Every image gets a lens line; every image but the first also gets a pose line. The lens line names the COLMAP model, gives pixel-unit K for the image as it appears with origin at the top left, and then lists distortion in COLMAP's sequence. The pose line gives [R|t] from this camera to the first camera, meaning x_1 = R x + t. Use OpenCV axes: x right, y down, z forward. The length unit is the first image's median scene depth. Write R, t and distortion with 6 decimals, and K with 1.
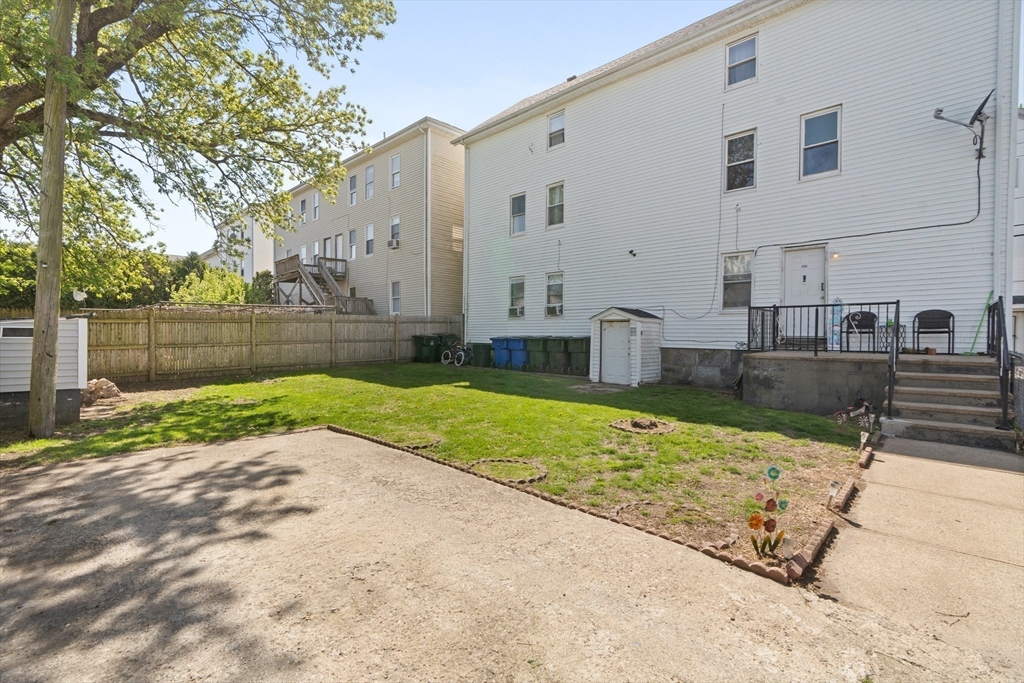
lens RADIAL K [[470.1, 0, 523.1], [0, 470.1, 337.8], [0, 0, 1]] dist [-0.035534, 0.000716]
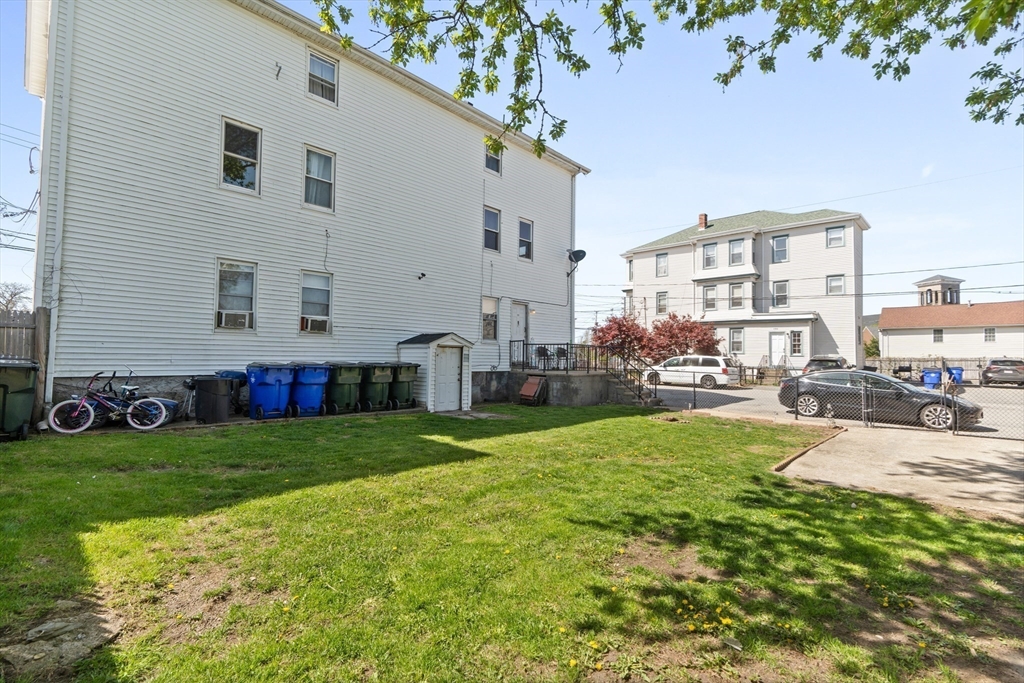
lens RADIAL K [[470.1, 0, 522.4], [0, 470.1, 341.5], [0, 0, 1]] dist [-0.035534, 0.000716]
pose [[-0.026553, 0.016868, 0.999505, -0.660680], [-0.019657, 0.999656, -0.017393, -0.027901], [-0.999454, -0.020109, -0.026212, 0.716608]]
